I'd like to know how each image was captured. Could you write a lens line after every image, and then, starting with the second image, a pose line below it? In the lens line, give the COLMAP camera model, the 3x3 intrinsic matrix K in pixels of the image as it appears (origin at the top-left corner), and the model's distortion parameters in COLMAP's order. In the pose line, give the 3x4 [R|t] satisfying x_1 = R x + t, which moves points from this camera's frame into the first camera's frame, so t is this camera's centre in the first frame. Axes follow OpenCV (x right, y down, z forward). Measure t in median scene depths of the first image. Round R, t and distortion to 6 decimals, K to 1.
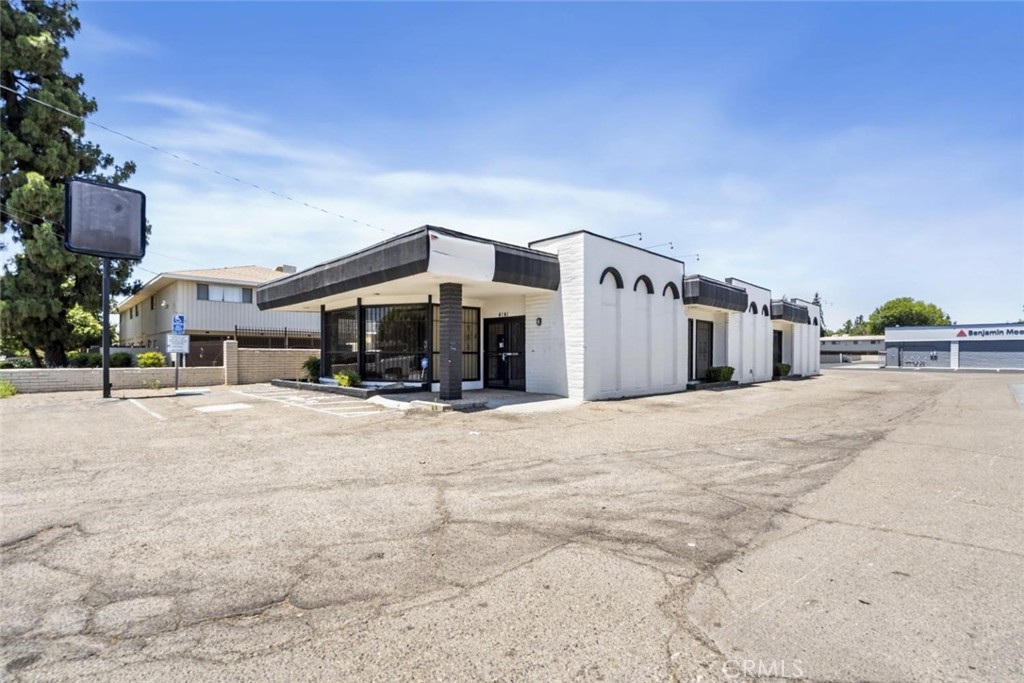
lens RADIAL K [[453.4, 0, 511.3], [0, 453.4, 352.0], [0, 0, 1]] dist [-0.002570, 0.000223]
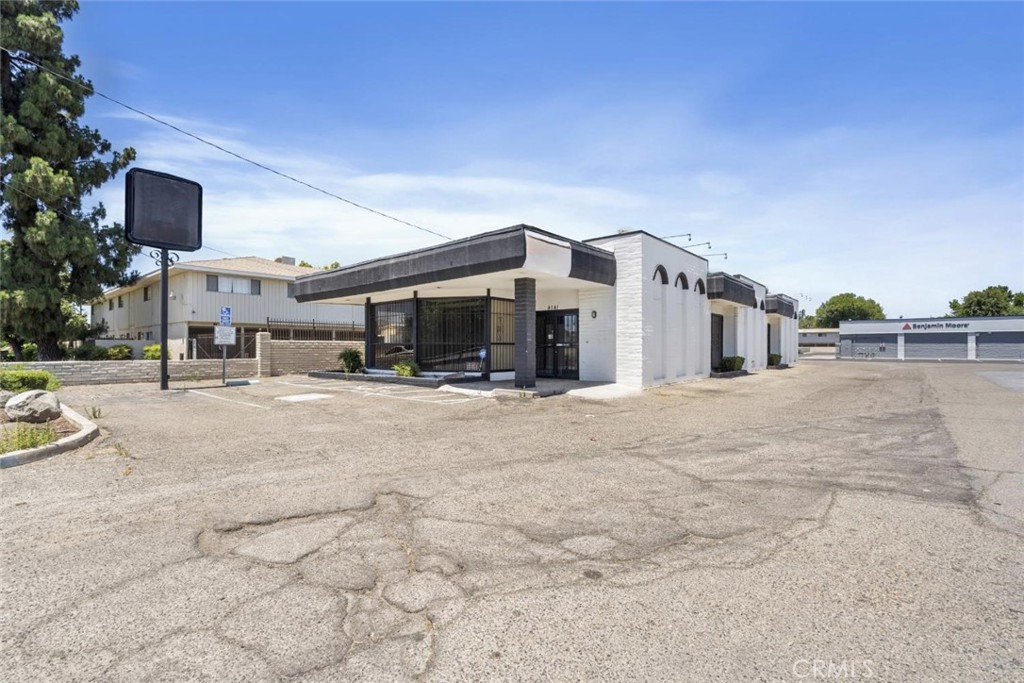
lens RADIAL K [[449.2, 0, 512.0], [0, 449.2, 341.5], [0, 0, 1]] dist [-0.001425, 0.000043]
pose [[0.997050, -0.001112, 0.076748, -0.197762], [0.001629, 0.999976, -0.006673, 0.003209], [-0.076739, 0.006779, 0.997028, -0.038957]]
